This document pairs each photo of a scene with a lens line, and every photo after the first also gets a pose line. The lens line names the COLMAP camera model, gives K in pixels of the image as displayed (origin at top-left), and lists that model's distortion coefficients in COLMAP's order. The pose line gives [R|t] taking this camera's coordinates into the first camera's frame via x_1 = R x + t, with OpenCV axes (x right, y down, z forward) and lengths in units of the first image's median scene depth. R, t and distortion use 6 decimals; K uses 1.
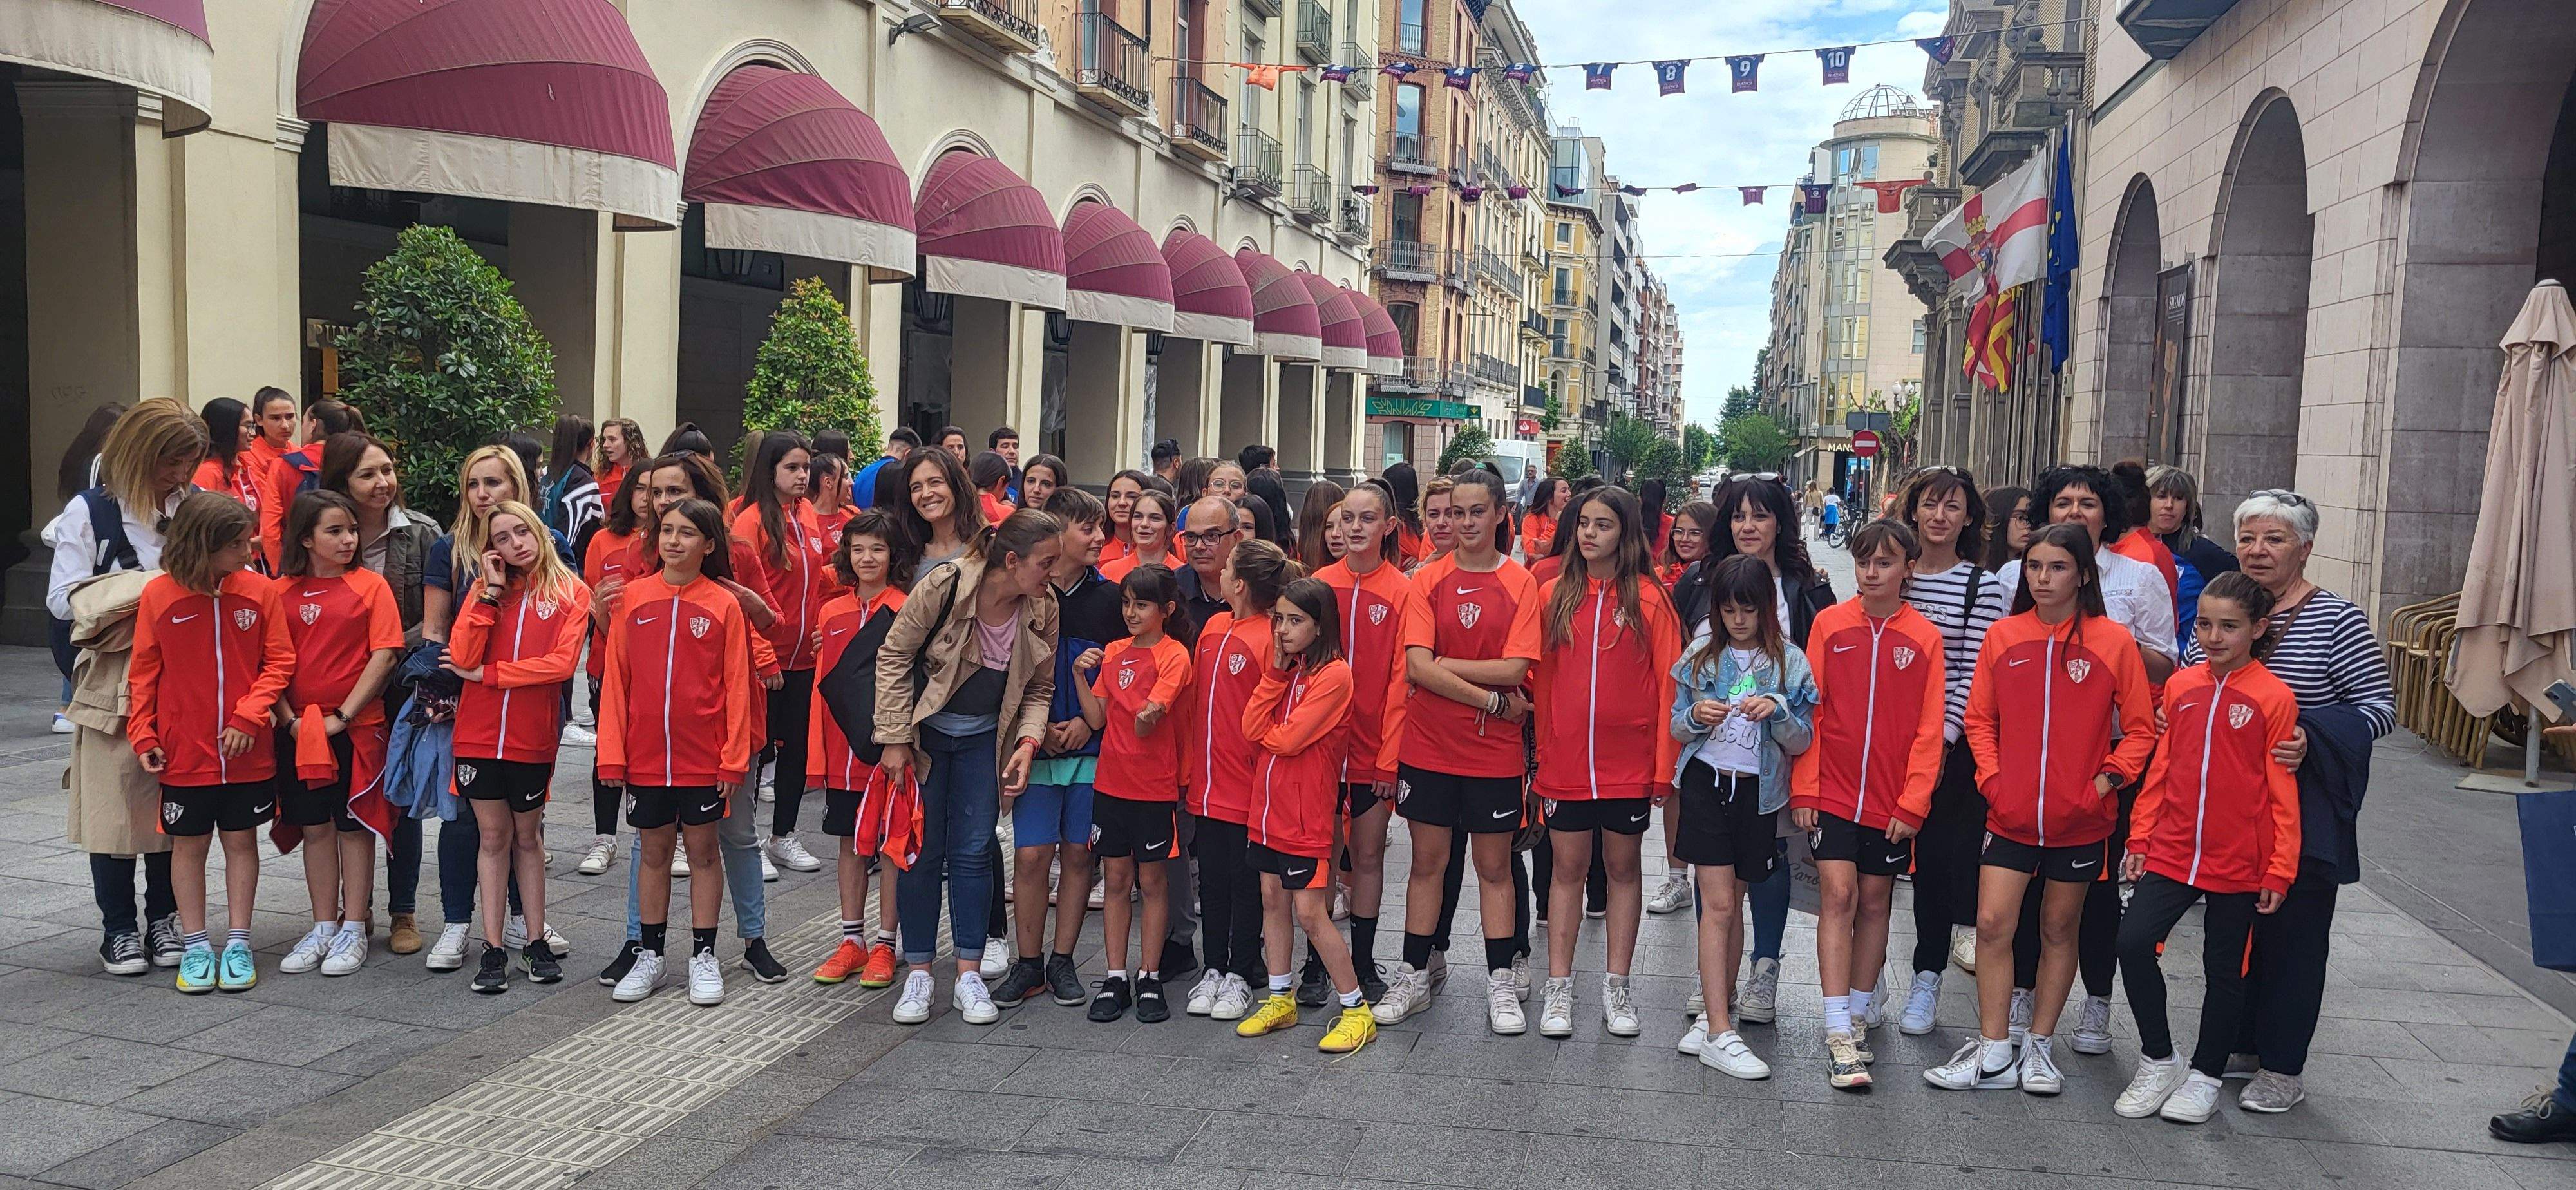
lens RADIAL K [[1940.3, 0, 1318.6], [0, 1940.3, 599.1], [0, 0, 1]] dist [0.051508, -0.010584]
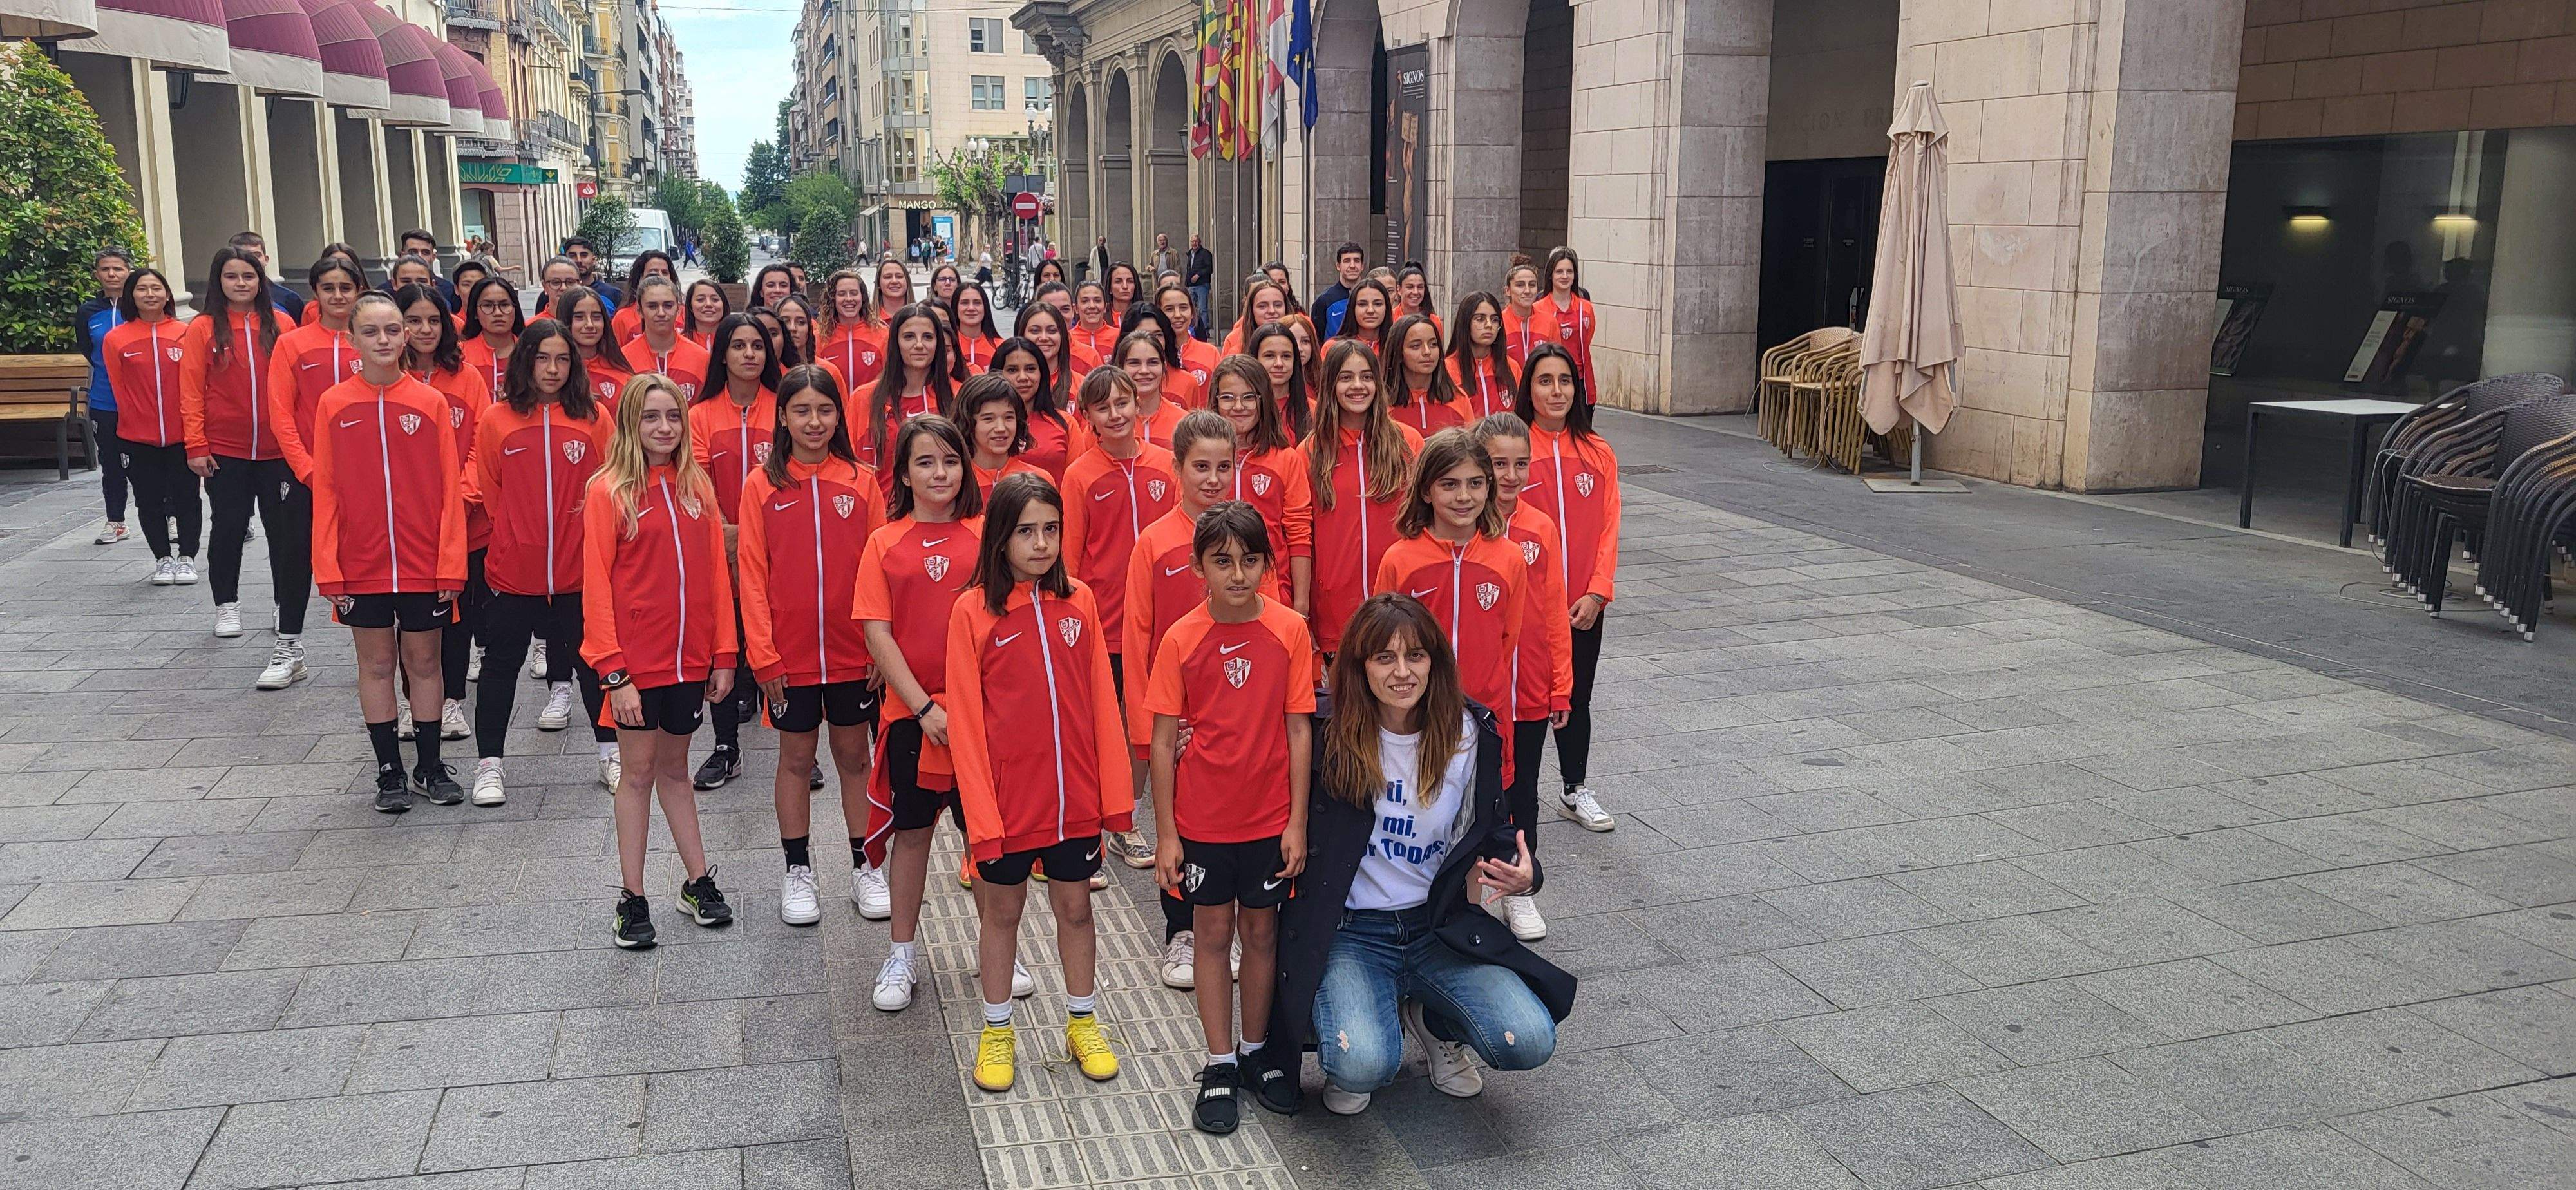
lens RADIAL K [[1934.8, 0, 1307.5], [0, 1934.8, 568.1], [0, 0, 1]] dist [0.054528, -0.014424]
pose [[0.881026, -0.114852, 0.458915, -0.127852], [0.064316, 0.990154, 0.124329, -0.013595], [-0.468676, -0.080022, 0.879738, 0.027261]]
